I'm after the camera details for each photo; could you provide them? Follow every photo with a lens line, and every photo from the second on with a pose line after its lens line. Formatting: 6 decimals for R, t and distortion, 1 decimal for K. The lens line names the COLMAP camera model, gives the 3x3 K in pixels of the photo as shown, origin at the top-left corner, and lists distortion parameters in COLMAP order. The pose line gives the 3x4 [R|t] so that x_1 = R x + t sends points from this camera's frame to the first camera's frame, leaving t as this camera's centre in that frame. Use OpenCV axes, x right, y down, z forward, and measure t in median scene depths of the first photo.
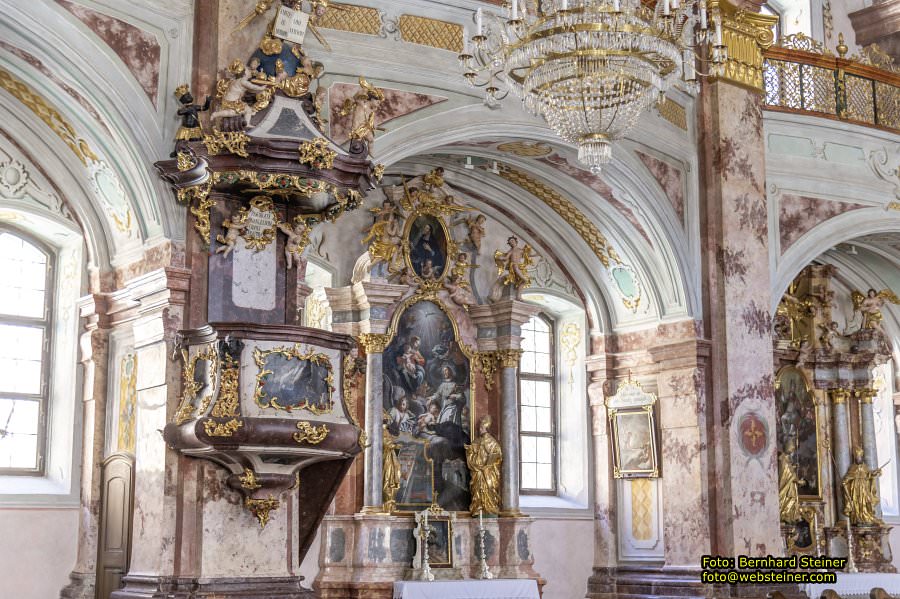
lens RADIAL K [[1363.9, 0, 450.4], [0, 1363.9, 300.1], [0, 0, 1]] dist [0.021466, 0.000000]
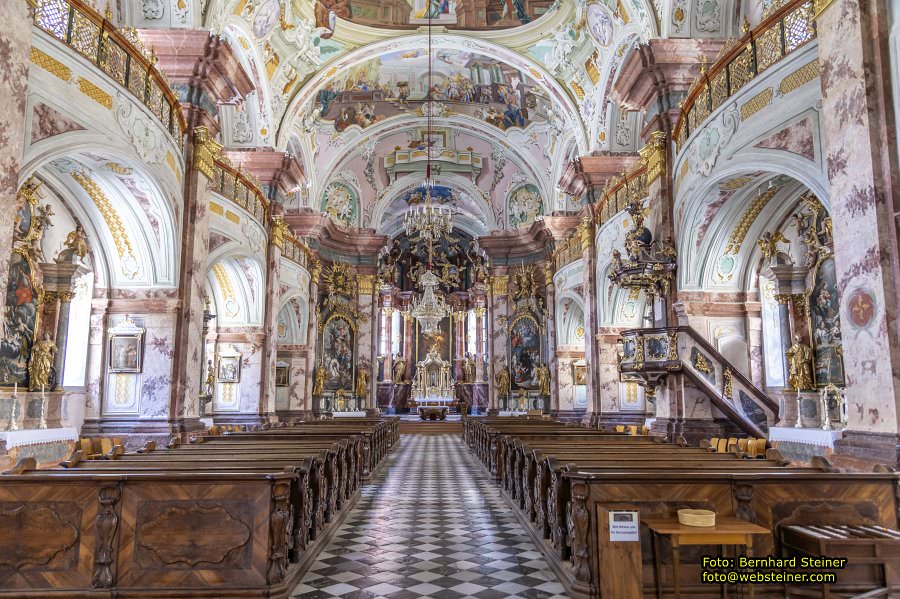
lens RADIAL K [[610.1, 0, 450.9], [0, 610.1, 301.4], [0, 0, 1]] dist [-0.003634, -0.000484]
pose [[-0.607442, -0.133368, -0.783088, 0.803432], [0.131246, 0.955407, -0.264523, 0.179151], [0.783447, -0.263460, -0.562850, 1.022815]]
